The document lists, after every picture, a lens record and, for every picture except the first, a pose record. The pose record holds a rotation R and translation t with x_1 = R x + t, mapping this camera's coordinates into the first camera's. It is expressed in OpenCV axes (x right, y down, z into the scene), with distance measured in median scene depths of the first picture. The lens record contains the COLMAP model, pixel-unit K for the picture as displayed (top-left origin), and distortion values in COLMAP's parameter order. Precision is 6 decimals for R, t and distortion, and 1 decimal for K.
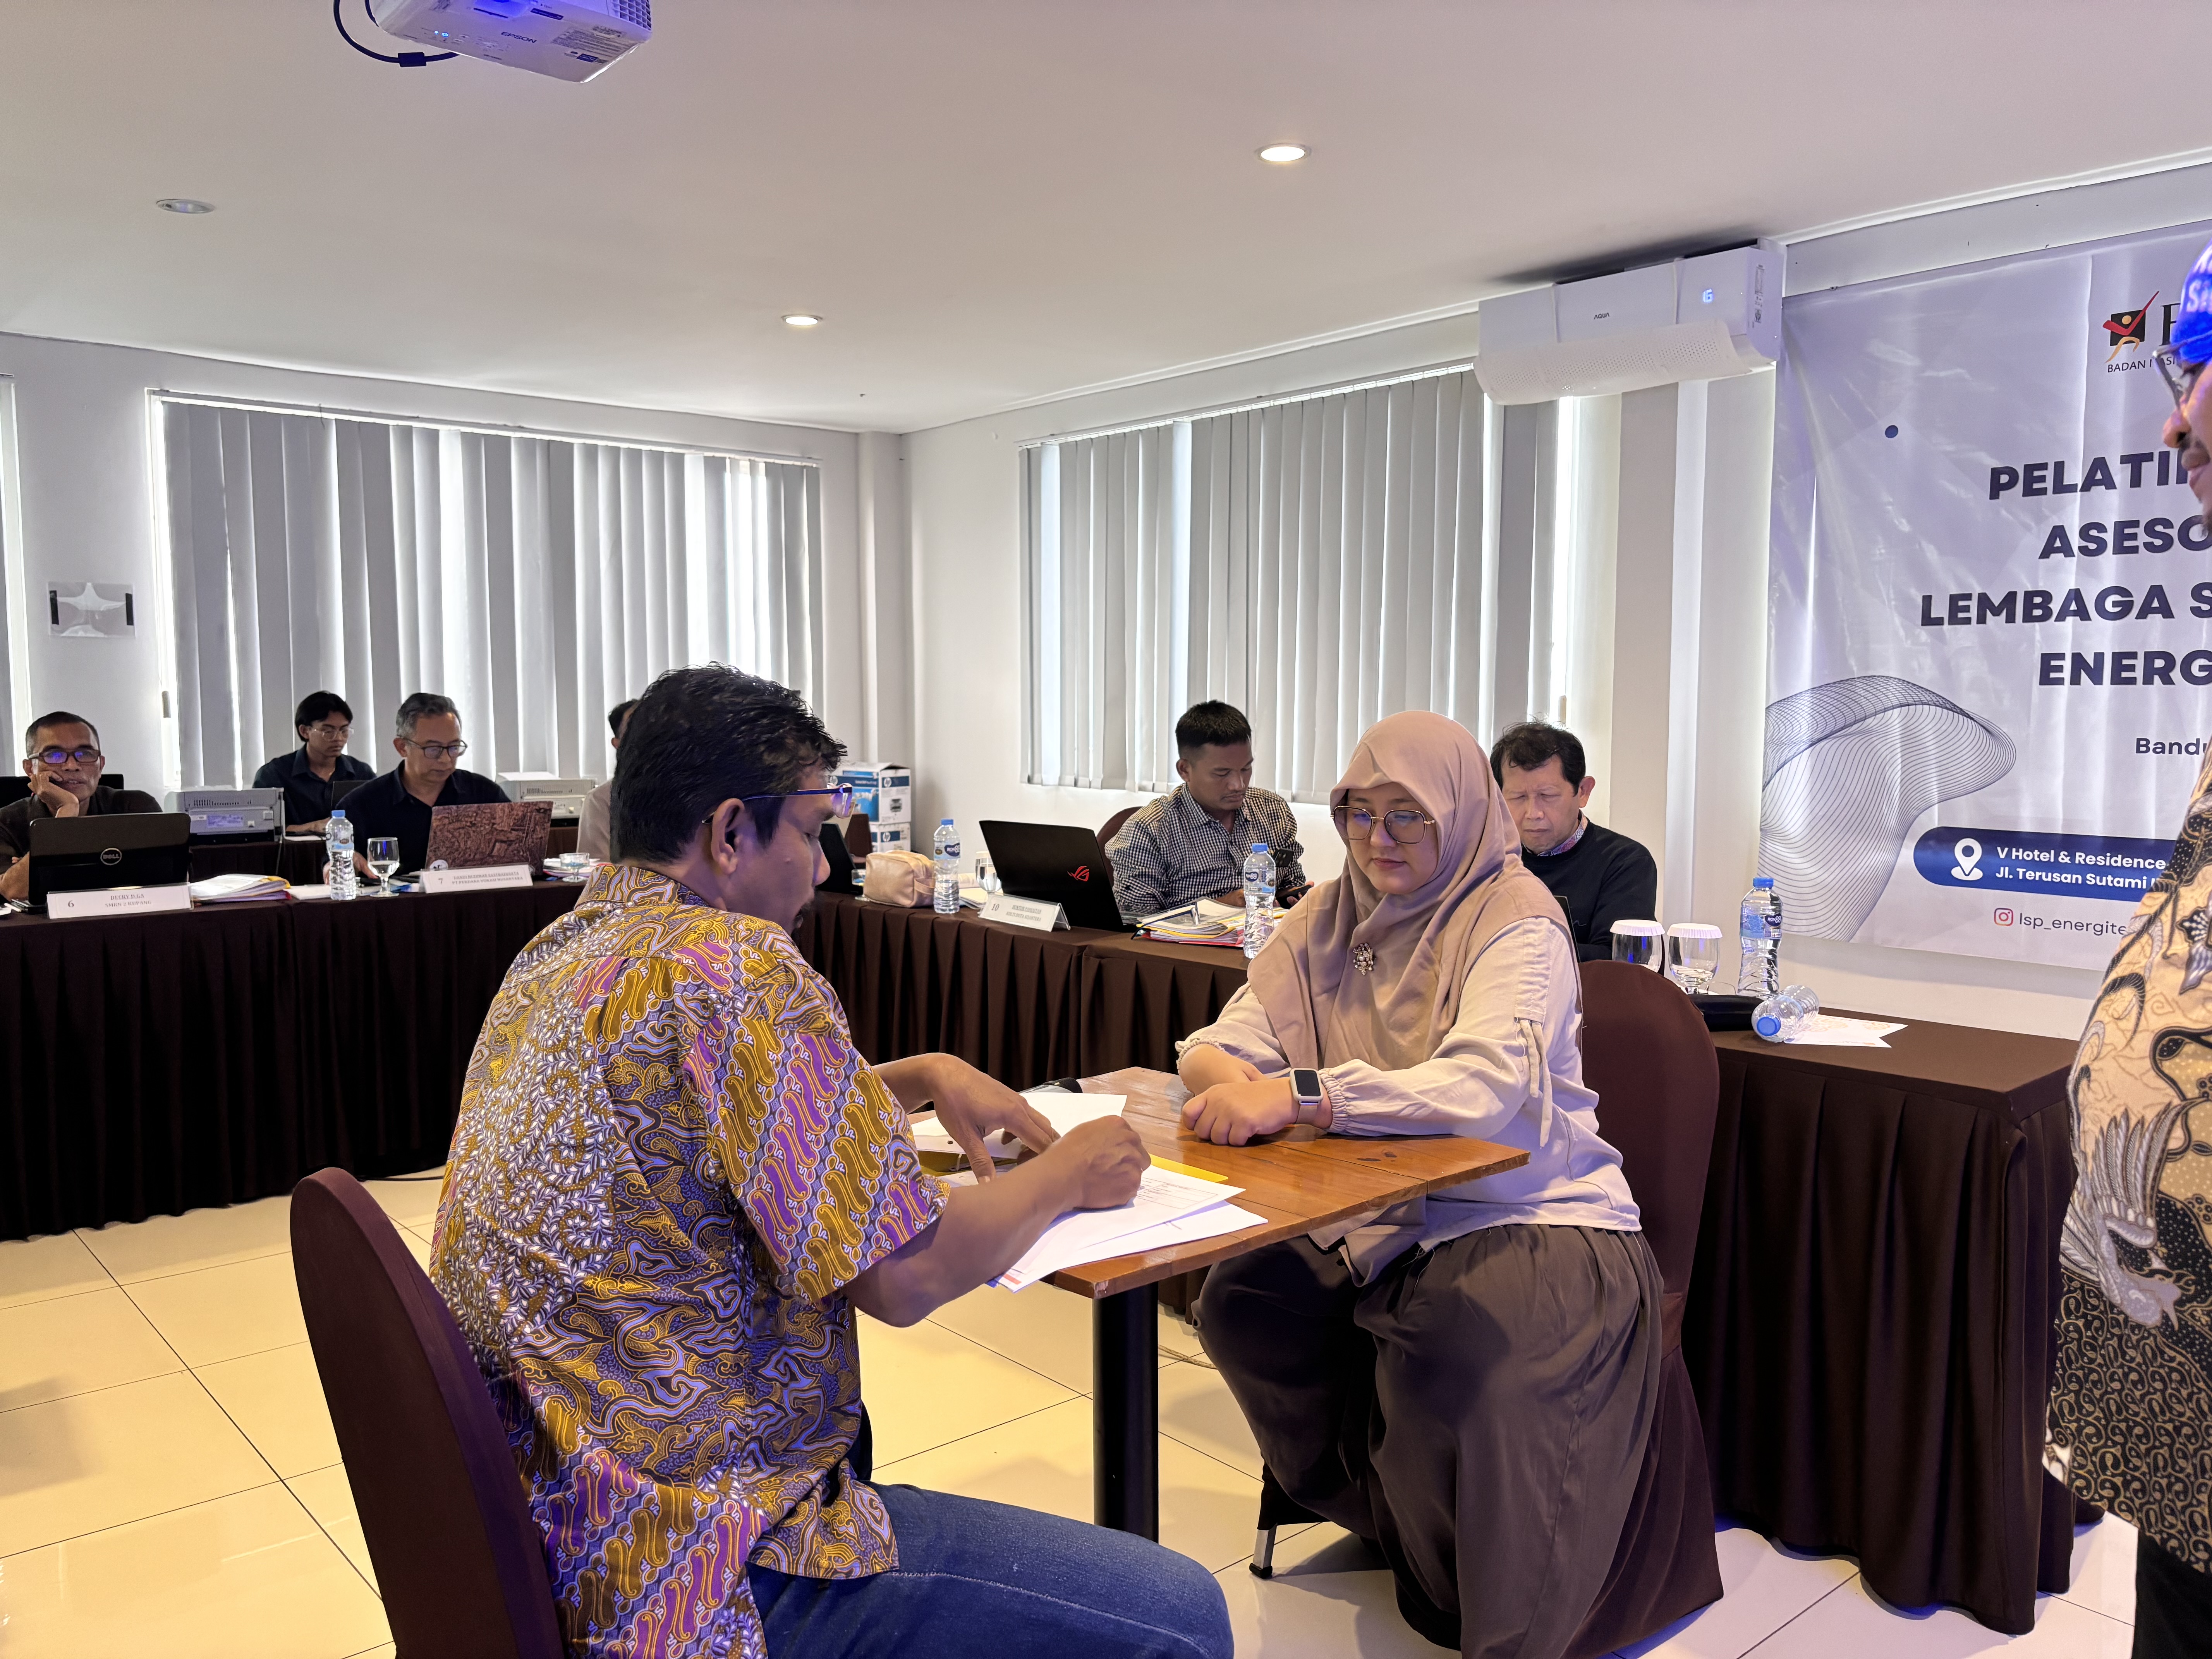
lens RADIAL K [[1680.6, 0, 1106.0], [0, 1680.6, 829.5], [0, 0, 1]] dist [0.250136, -0.310172]
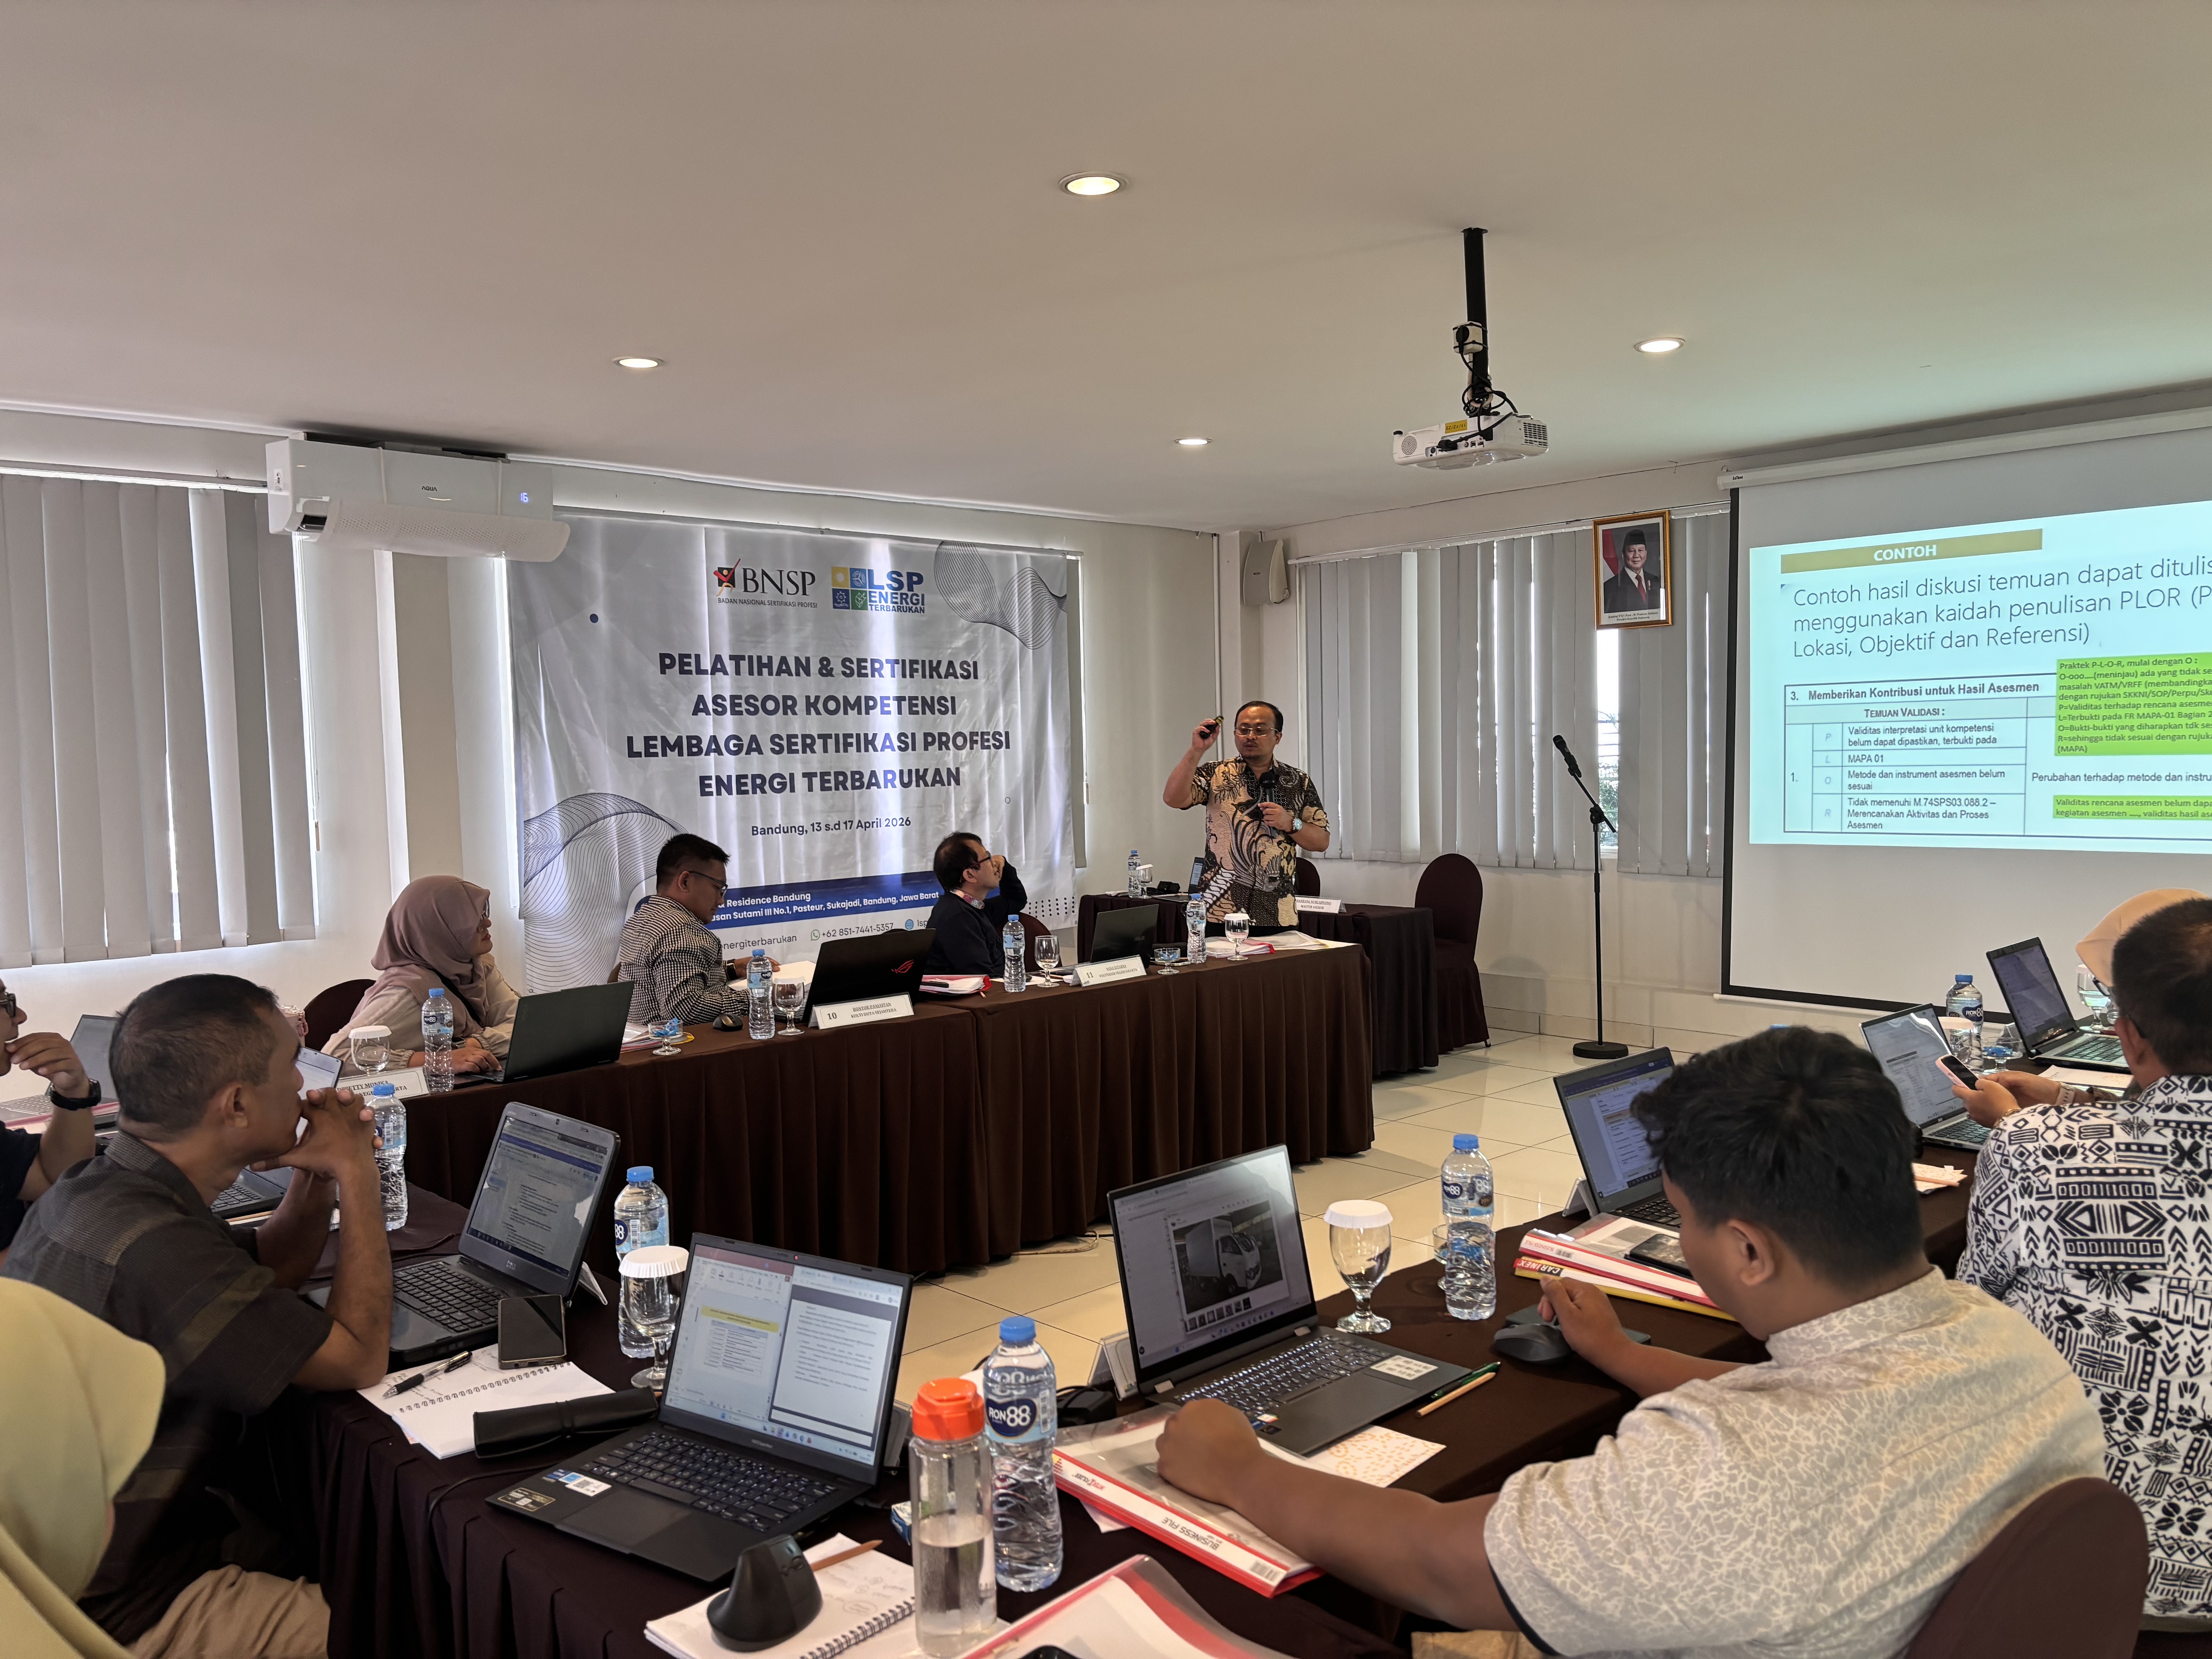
lens RADIAL K [[1680.6, 0, 1106.0], [0, 1680.6, 829.5], [0, 0, 1]] dist [0.250136, -0.310172]
pose [[-0.037878, -0.050892, 0.997986, -0.998133], [0.106322, 0.992828, 0.054664, -0.098611], [-0.993610, 0.108179, -0.032195, 0.706781]]
